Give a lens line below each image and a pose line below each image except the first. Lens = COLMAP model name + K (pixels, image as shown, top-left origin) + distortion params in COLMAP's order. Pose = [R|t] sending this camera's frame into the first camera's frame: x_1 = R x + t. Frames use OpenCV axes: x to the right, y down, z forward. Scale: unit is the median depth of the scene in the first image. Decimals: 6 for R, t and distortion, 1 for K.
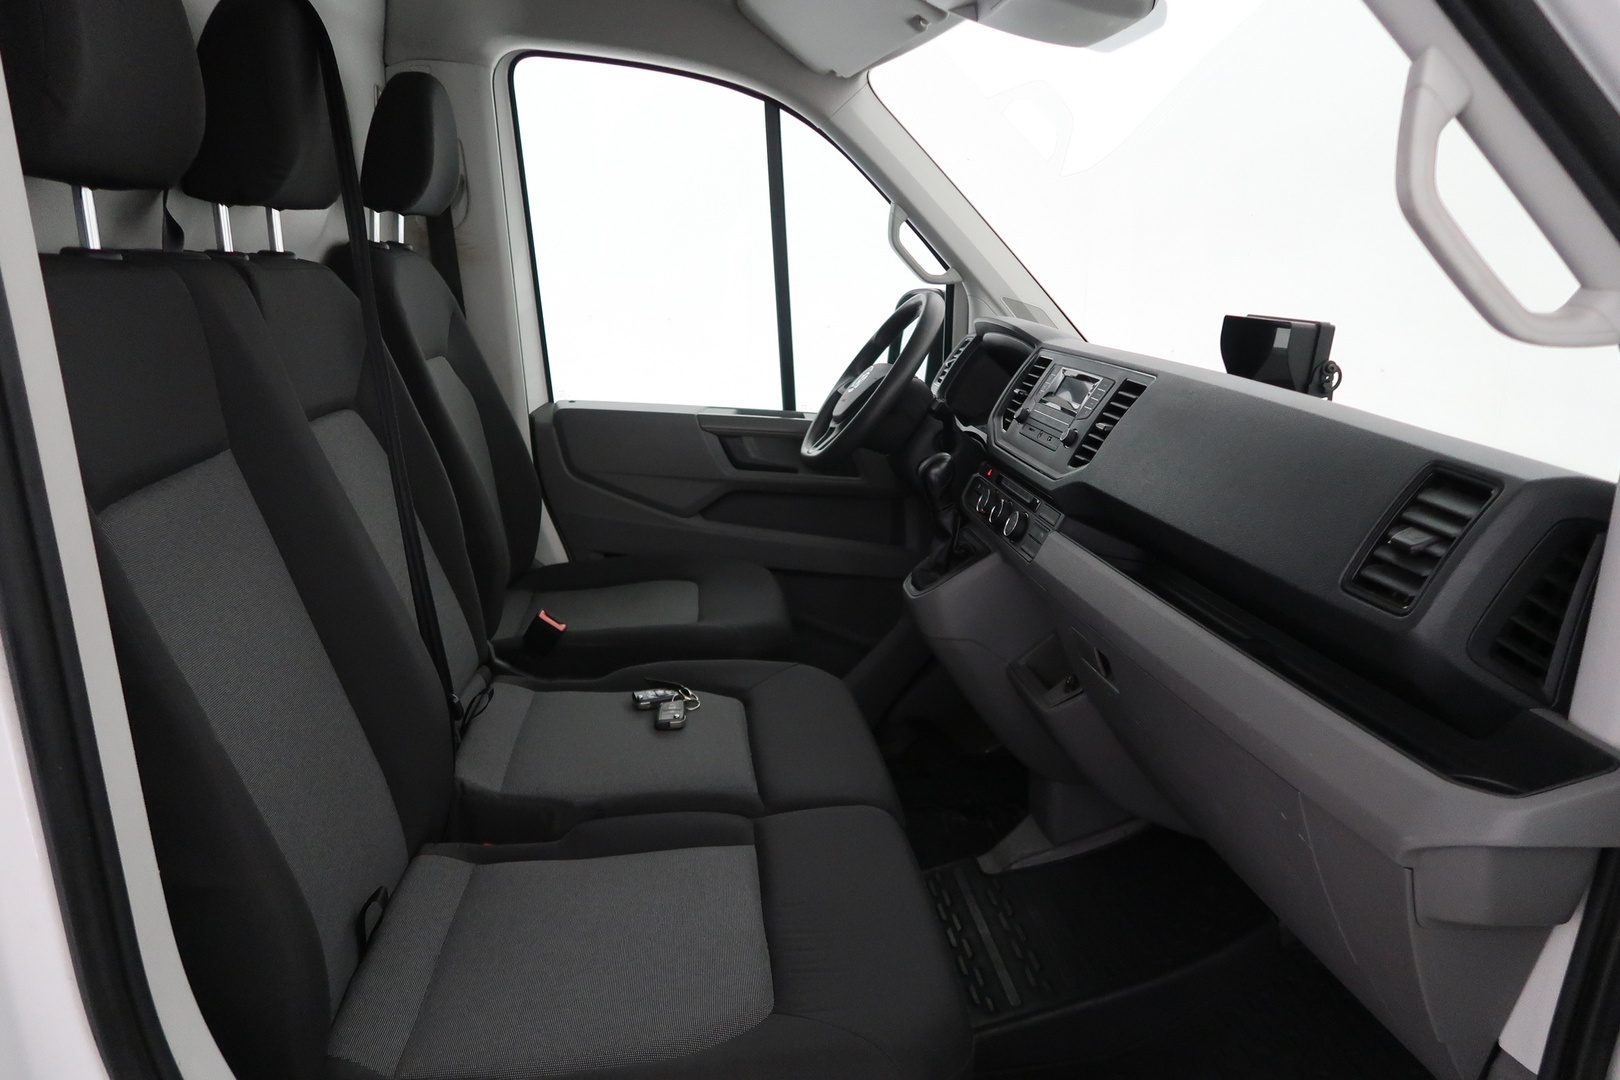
lens RADIAL K [[1134.1, 0, 803.6], [0, 1134.1, 521.4], [0, 0, 1]] dist [-0.010756, 0.006630]
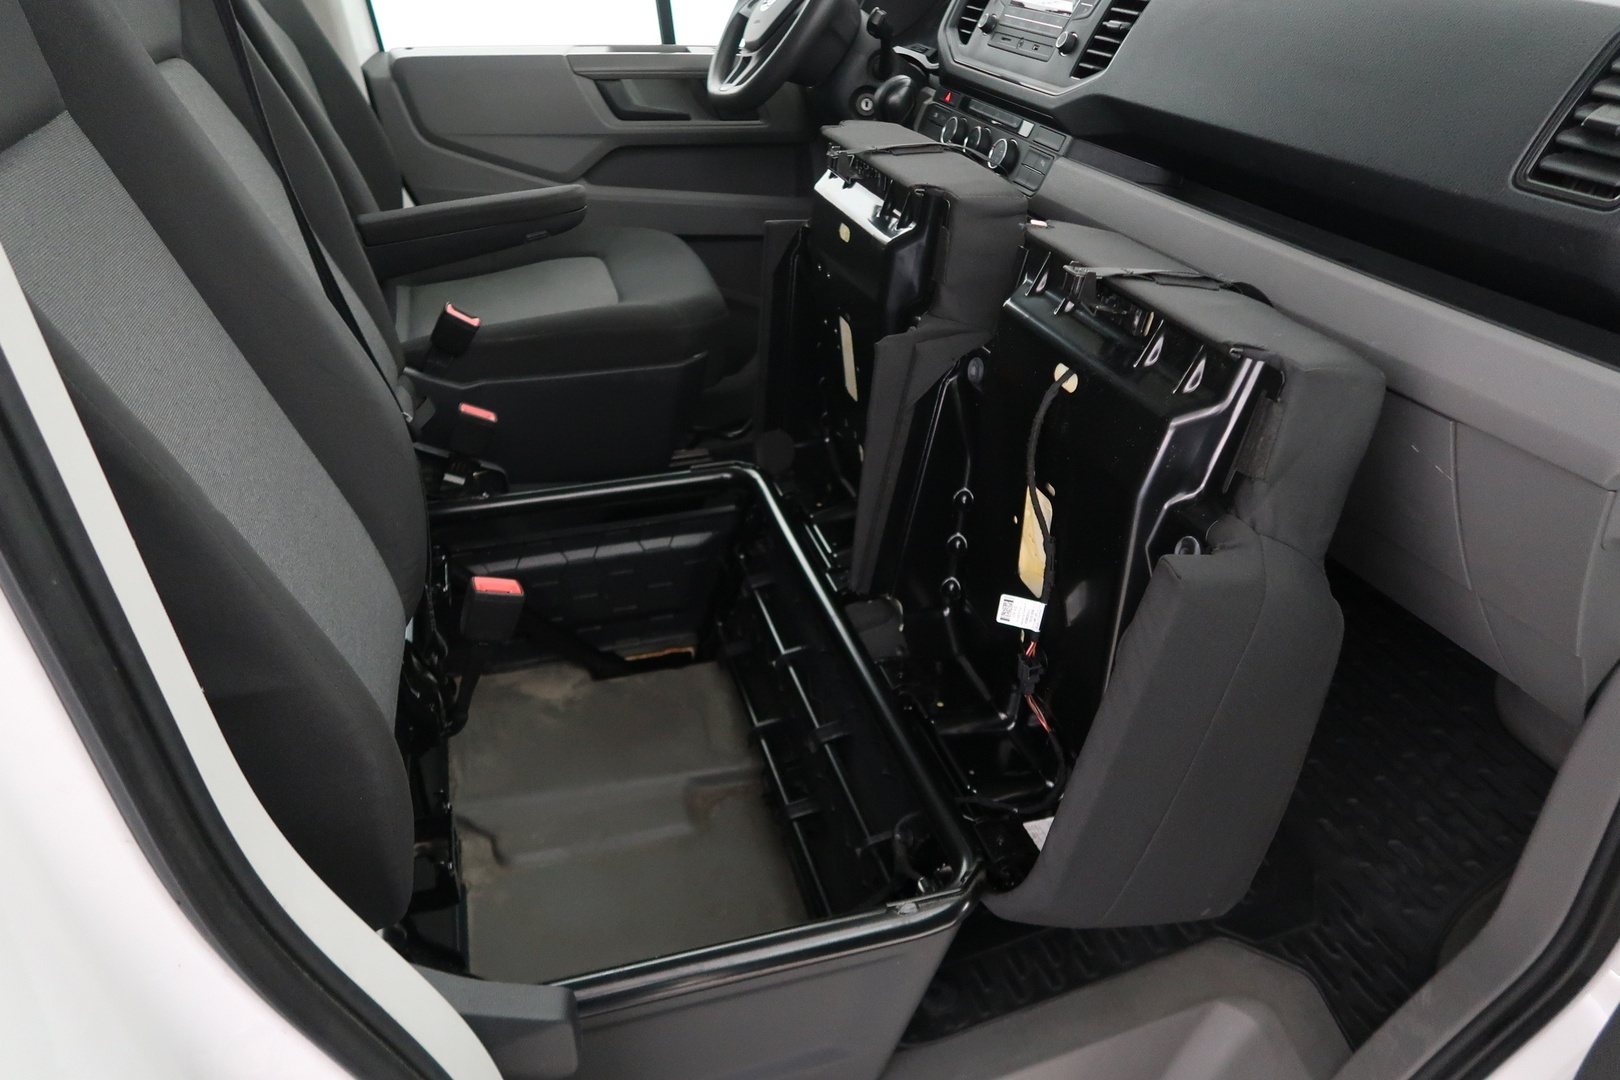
lens RADIAL K [[1134.1, 0, 803.6], [0, 1134.1, 521.4], [0, 0, 1]] dist [-0.010756, 0.006630]
pose [[0.982542, -0.120290, 0.141922, -0.110910], [0.074703, 0.953742, 0.291195, 0.006257], [-0.170385, -0.275510, 0.946078, 0.104339]]
